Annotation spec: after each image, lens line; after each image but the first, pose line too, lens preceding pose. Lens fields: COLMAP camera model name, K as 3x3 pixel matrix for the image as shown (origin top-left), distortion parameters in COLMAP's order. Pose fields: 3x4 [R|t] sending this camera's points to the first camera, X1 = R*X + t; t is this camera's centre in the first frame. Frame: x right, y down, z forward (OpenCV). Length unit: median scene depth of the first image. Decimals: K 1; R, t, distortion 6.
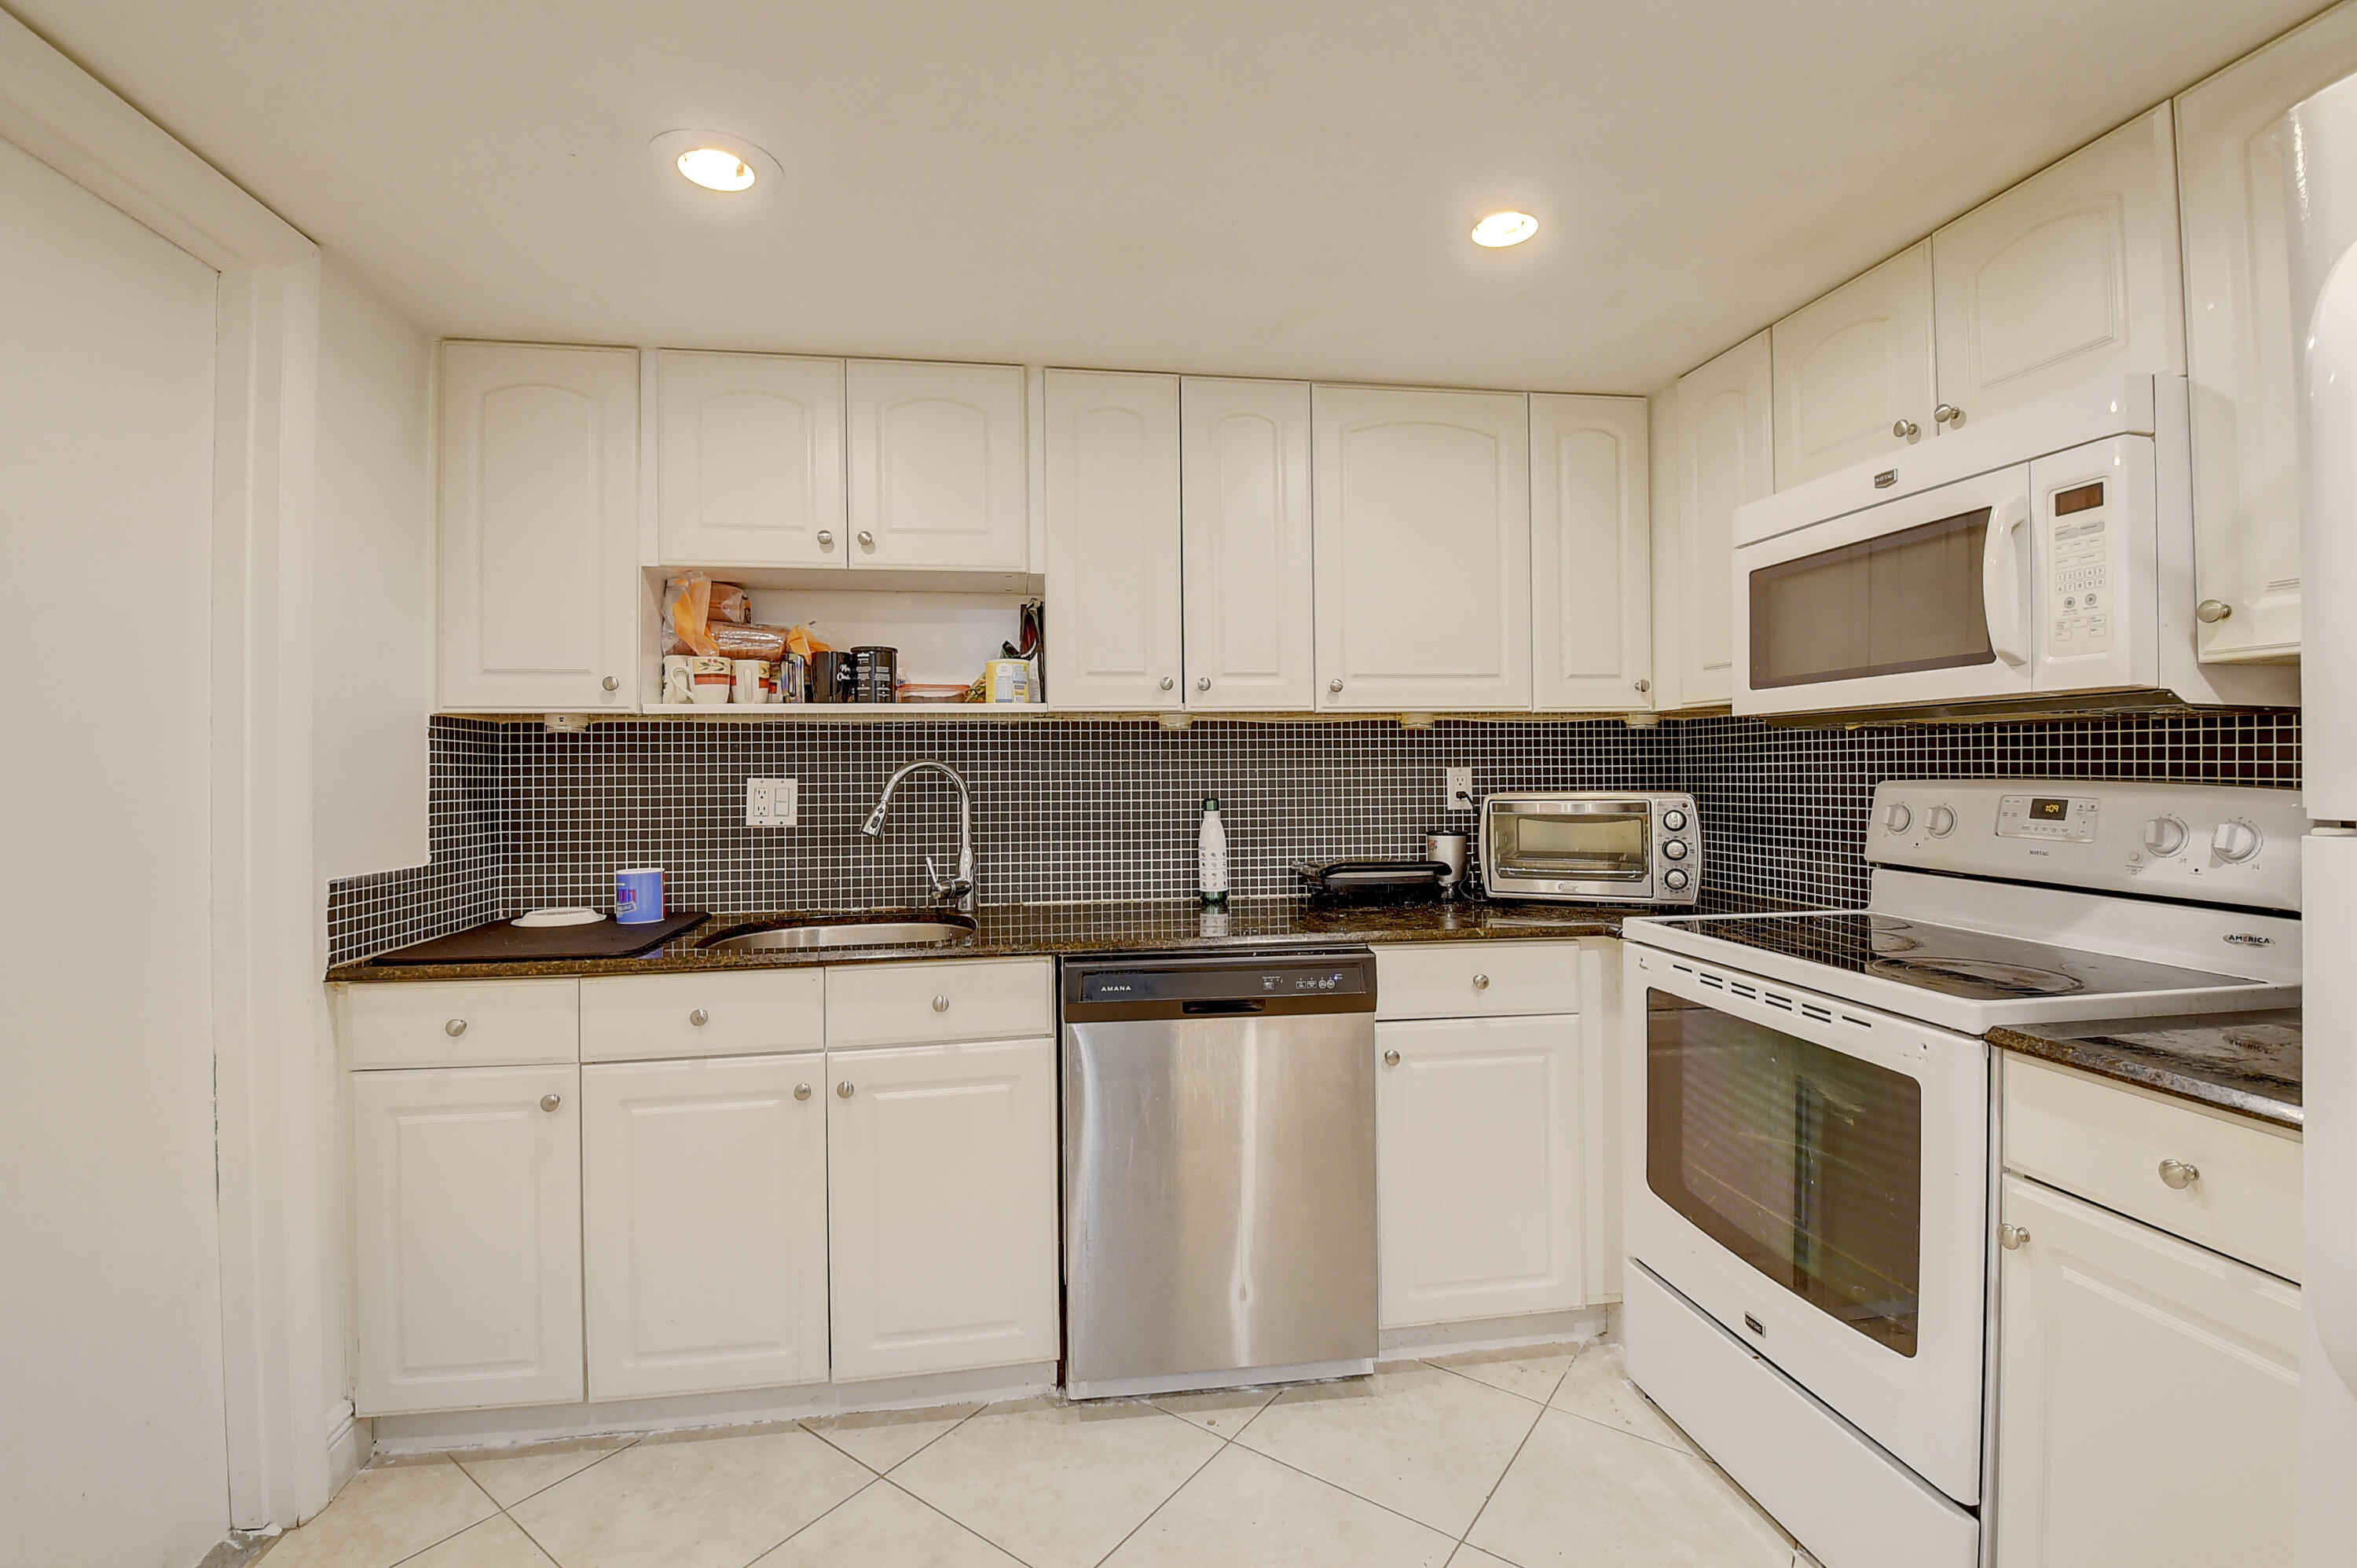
lens RADIAL K [[1045.1, 0, 1170.0], [0, 1045.1, 763.2], [0, 0, 1]] dist [0.038412, -0.036483]
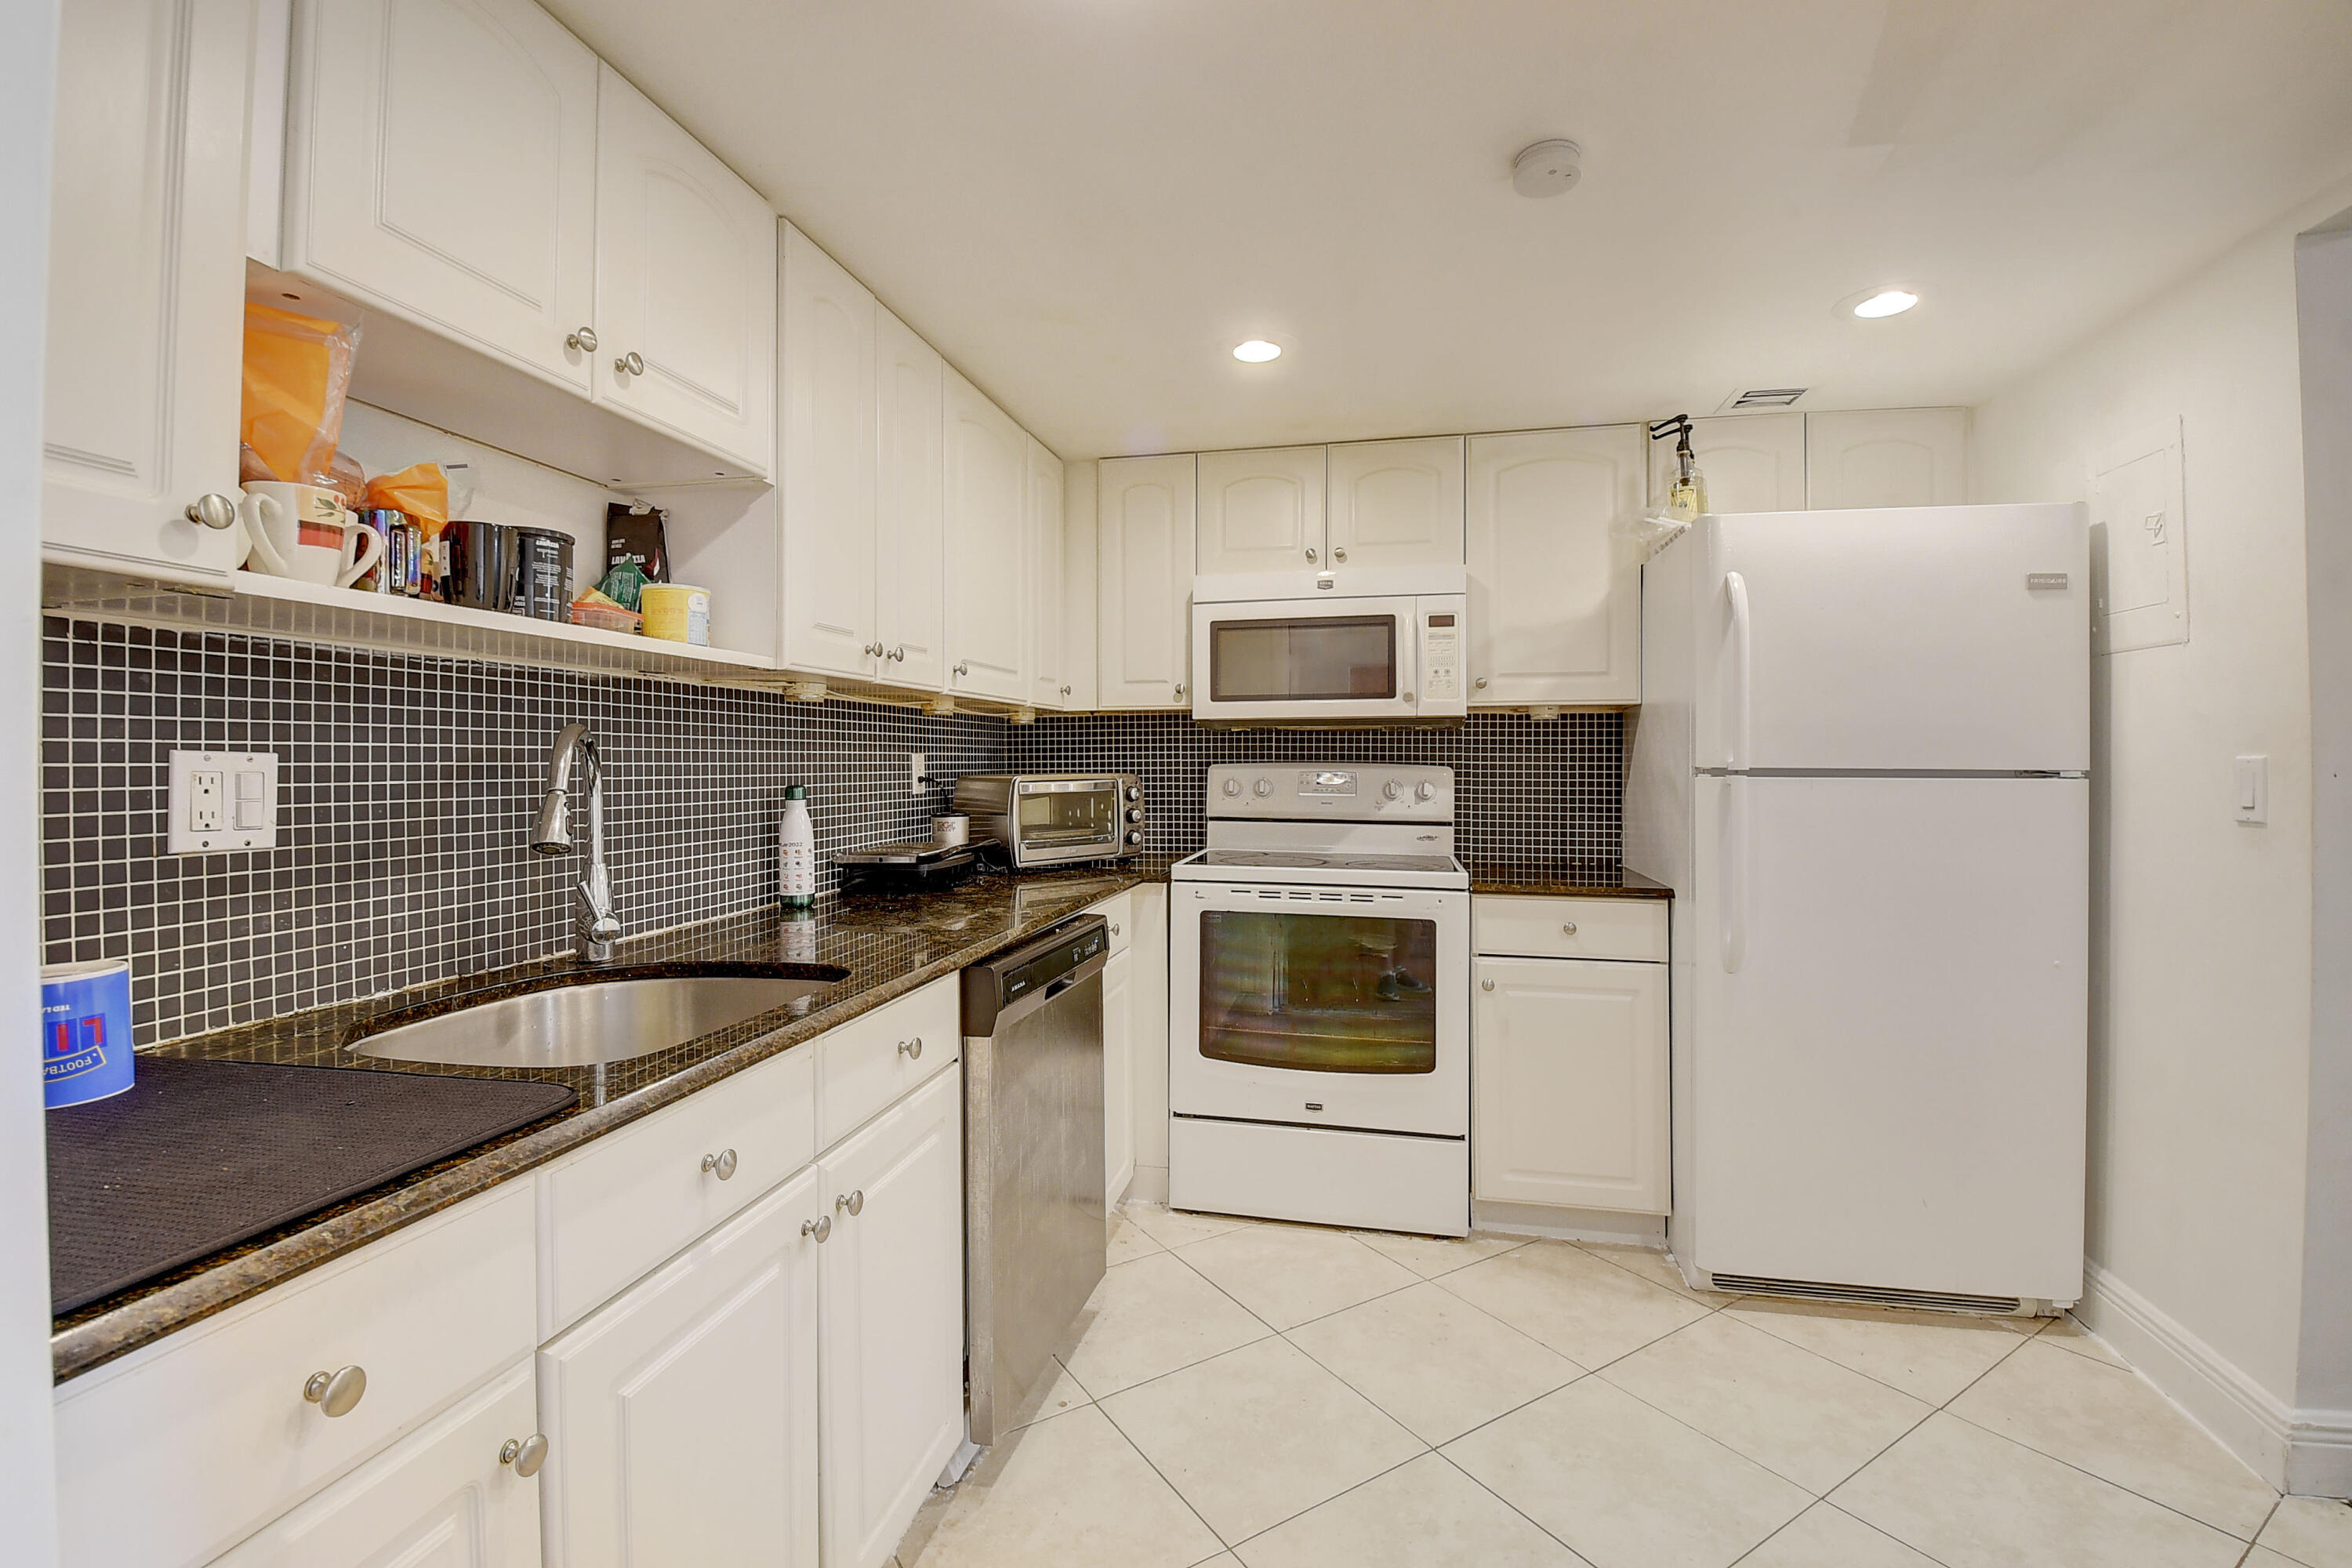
lens RADIAL K [[1024.6, 0, 1212.4], [0, 1024.6, 757.0], [0, 0, 1]] dist [0.026463, -0.032713]
pose [[0.352727, 0.012363, 0.935645, -0.693594], [-0.004841, 0.999923, -0.011387, 0.021280], [-0.935714, -0.000513, 0.352760, 0.439688]]
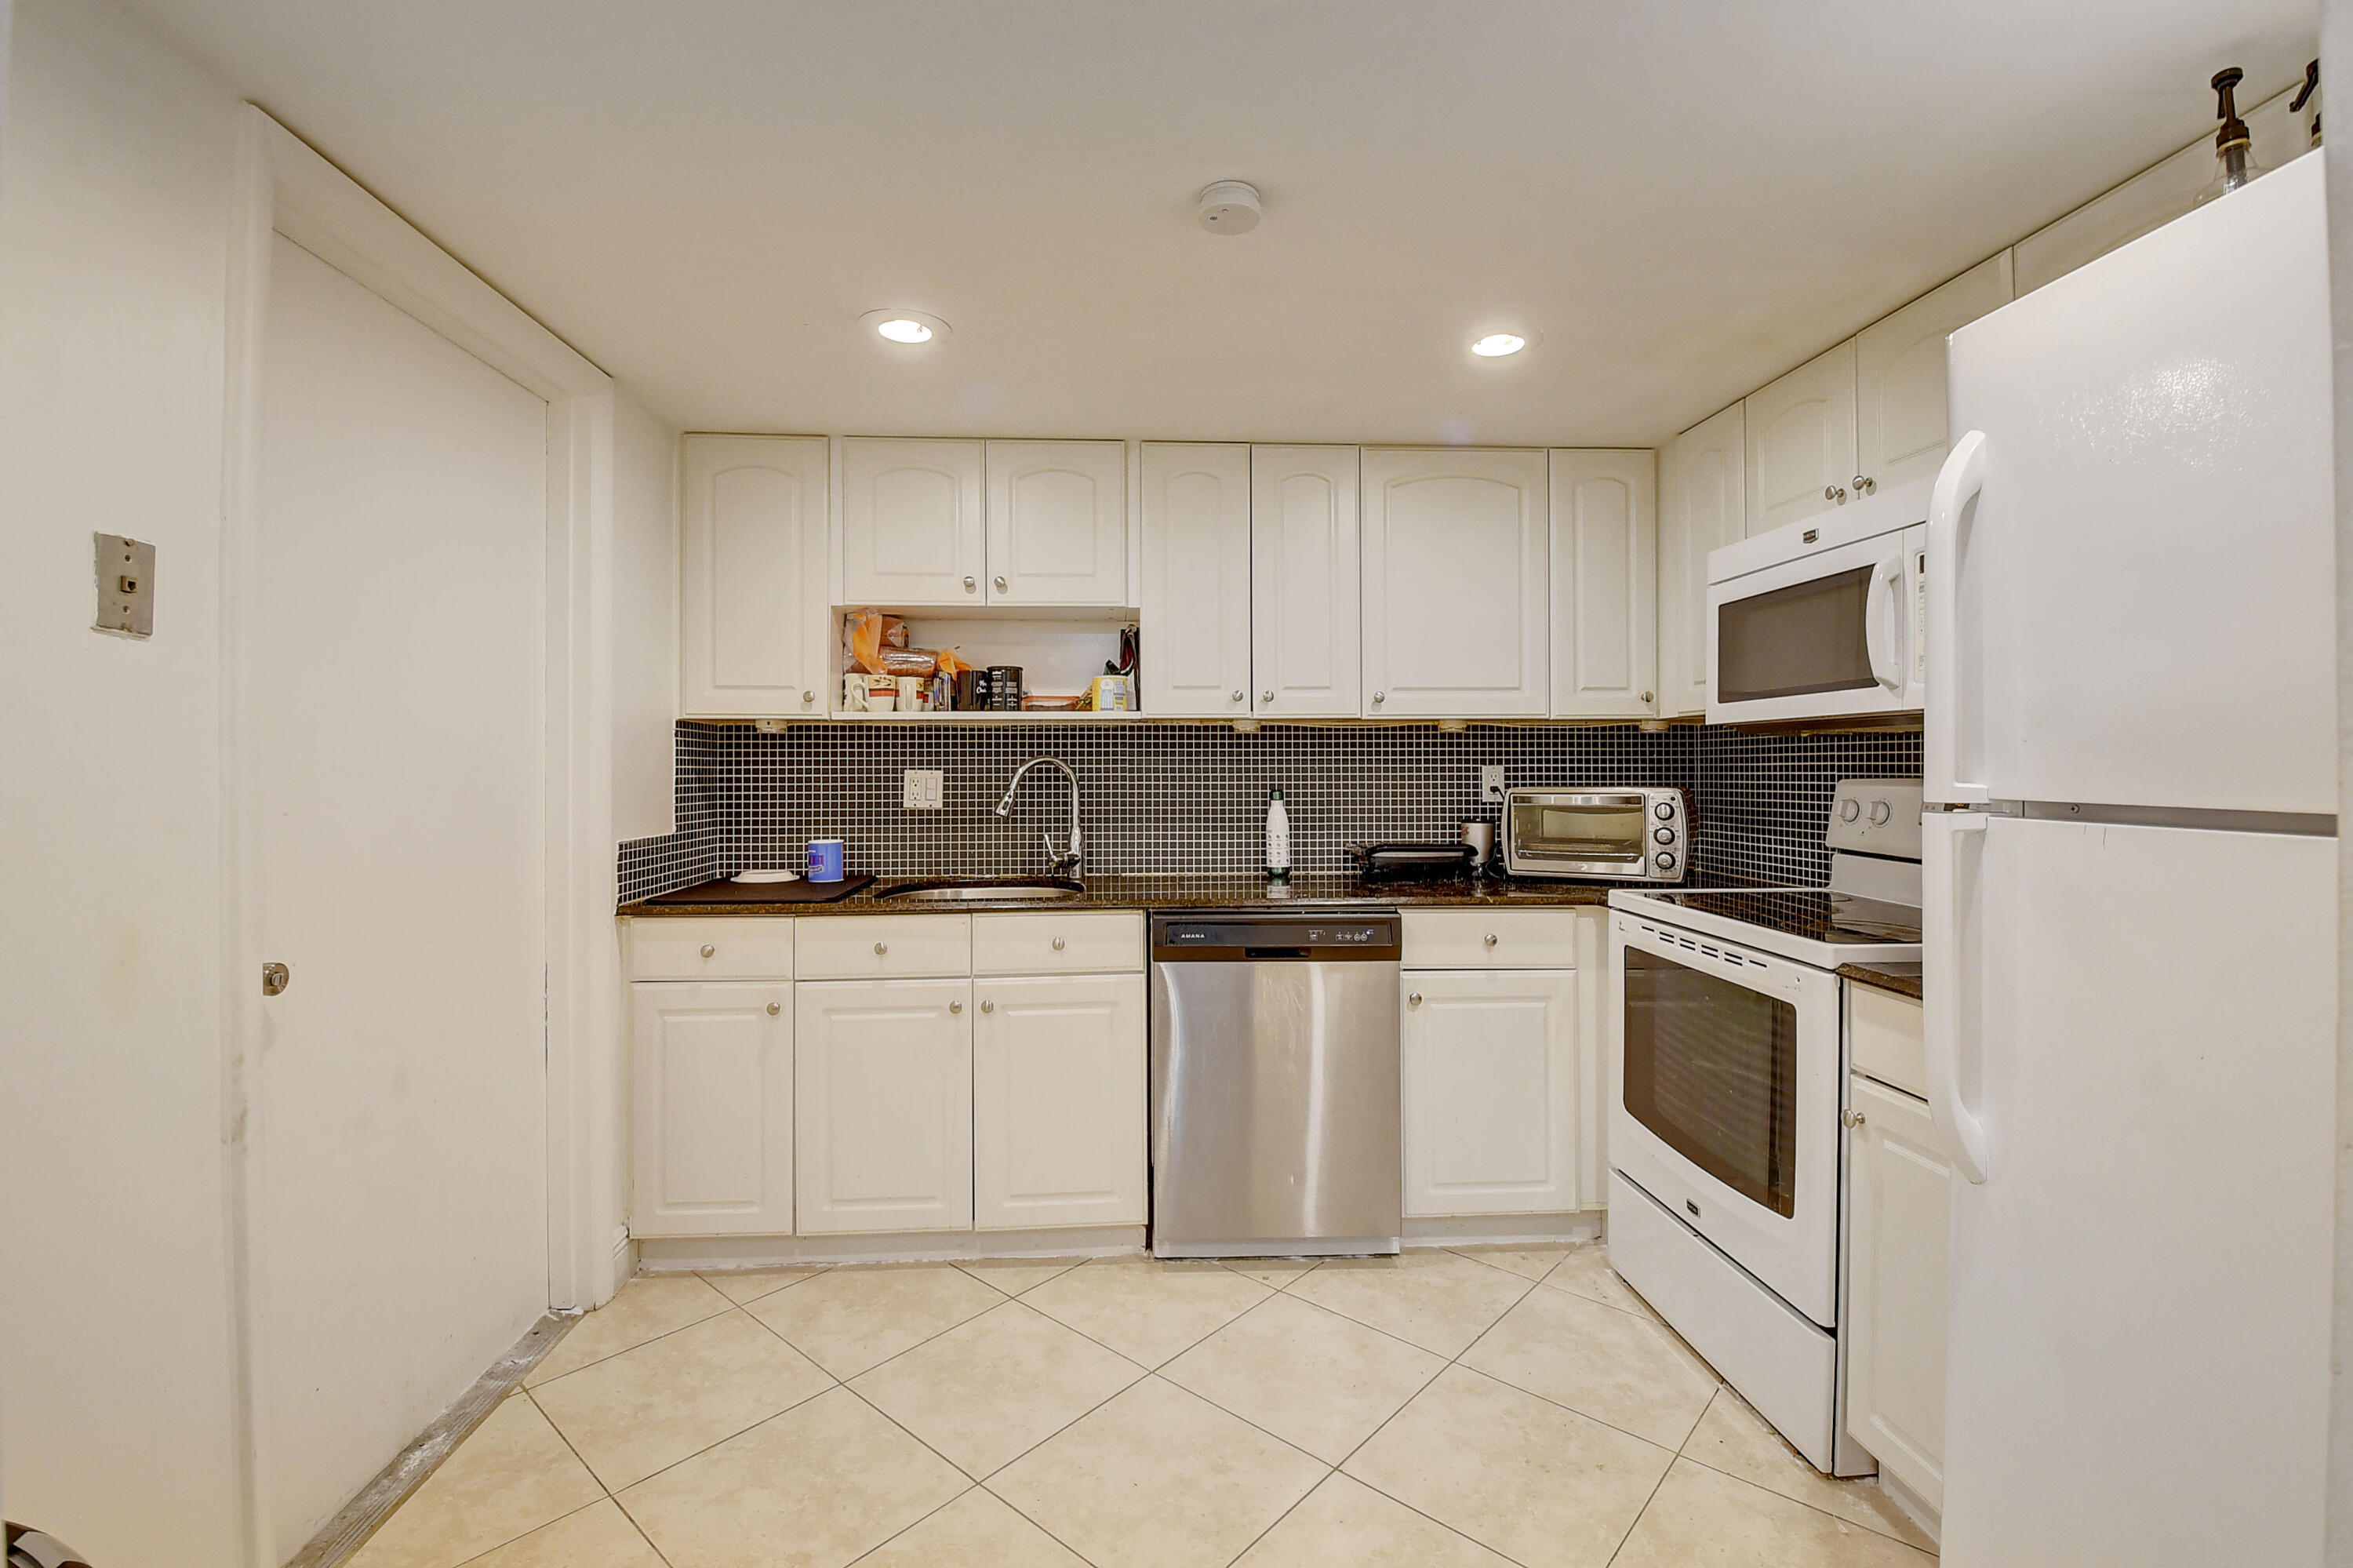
lens RADIAL K [[1053.9, 0, 1176.3], [0, 1053.9, 769.7], [0, 0, 1]] dist [0.061705, -0.069396]
pose [[0.996084, 0.007806, -0.088071, 0.034587], [-0.006903, 0.999921, 0.010550, -0.001554], [0.088146, -0.009901, 0.996058, -0.243872]]
